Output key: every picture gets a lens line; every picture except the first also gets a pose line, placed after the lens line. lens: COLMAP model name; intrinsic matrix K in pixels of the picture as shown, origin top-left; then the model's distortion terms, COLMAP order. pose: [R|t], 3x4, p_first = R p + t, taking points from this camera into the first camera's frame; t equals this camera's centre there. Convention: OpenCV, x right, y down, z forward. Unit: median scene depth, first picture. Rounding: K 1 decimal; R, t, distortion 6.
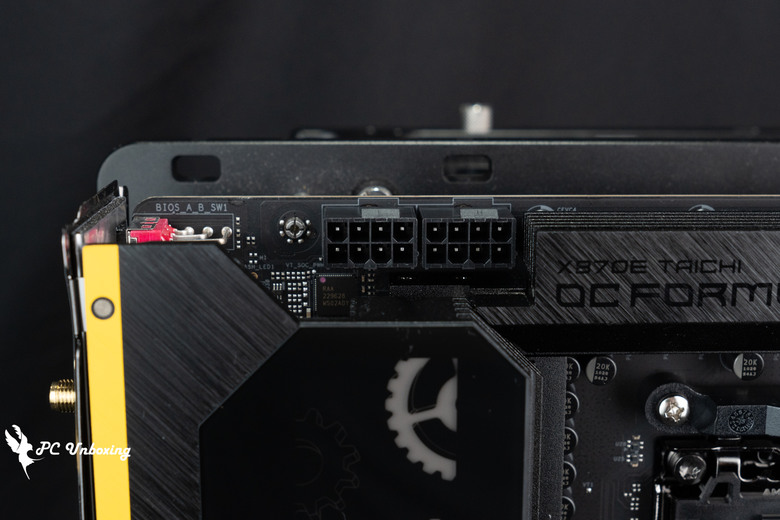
lens RADIAL K [[1250.1, 0, 390.0], [0, 1250.1, 260.0], [0, 0, 1]] dist [-0.039213, -0.021409]
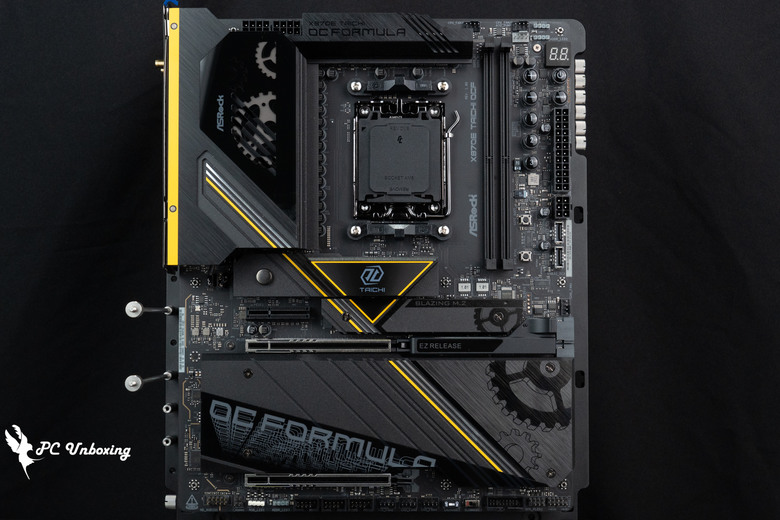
lens RADIAL K [[1321.2, 0, 418.0], [0, 1321.2, 258.2], [0, 0, 1]] dist [-0.030116, -0.018783]
pose [[0.999988, -0.004438, 0.001914, 0.415400], [0.004775, 0.968380, -0.249433, 1.494712], [-0.000746, 0.249440, 0.968390, -2.263593]]
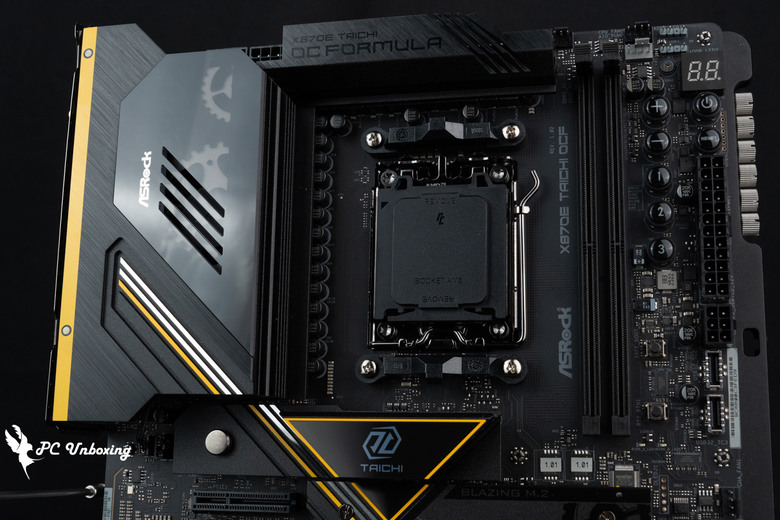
lens RADIAL K [[1040.7, 0, 401.1], [0, 1040.7, 261.6], [0, 0, 1]] dist [-0.055963, -0.014742]
pose [[0.974610, -0.029823, -0.221914, 0.695435], [-0.058973, 0.921907, -0.382896, 1.019272], [0.216004, 0.386262, 0.896741, -0.402547]]
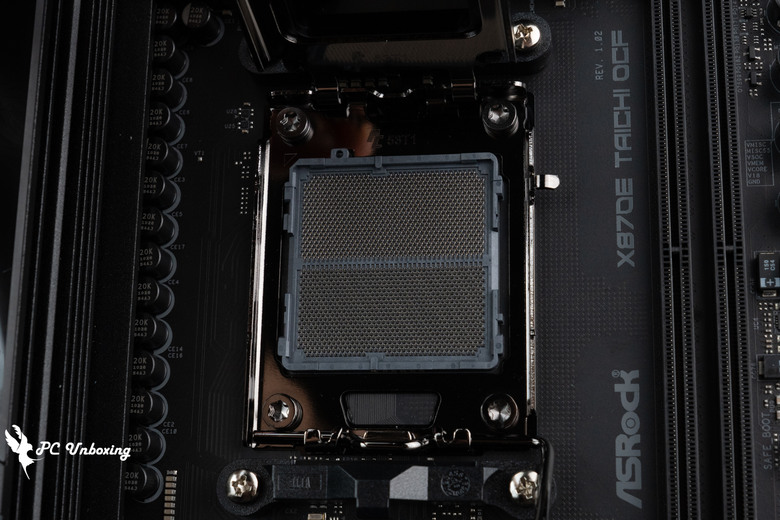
lens RADIAL K [[1331.5, 0, 390.0], [0, 1331.5, 260.0], [0, 0, 1]] dist [-0.083126, -0.149670]
pose [[0.985929, -0.024624, -0.165343, 0.566146], [-0.049658, 0.901301, -0.430338, 0.828385], [0.159621, 0.432494, 0.887395, 0.146523]]
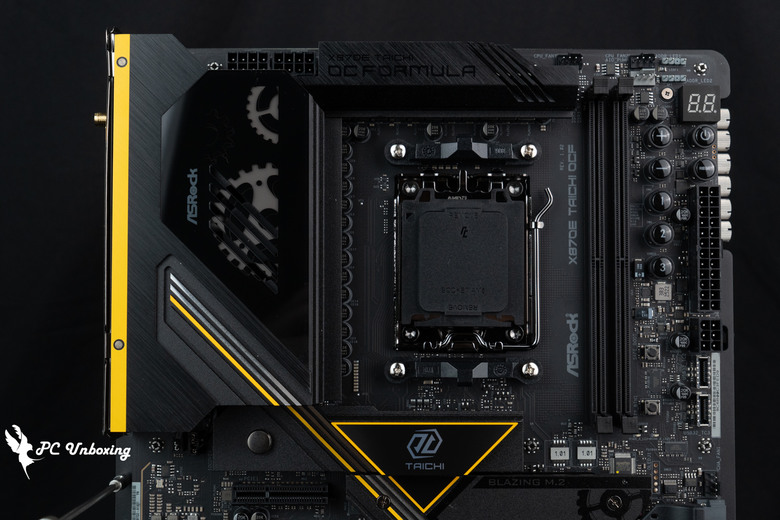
lens RADIAL K [[1250.1, 0, 390.0], [0, 1250.1, 260.0], [0, 0, 1]] dist [-0.039213, -0.021409]
pose [[0.999960, -0.001920, -0.008689, 0.259672], [-0.000333, 0.967694, -0.252128, 0.900718], [0.008892, 0.252121, 0.967655, -1.031180]]
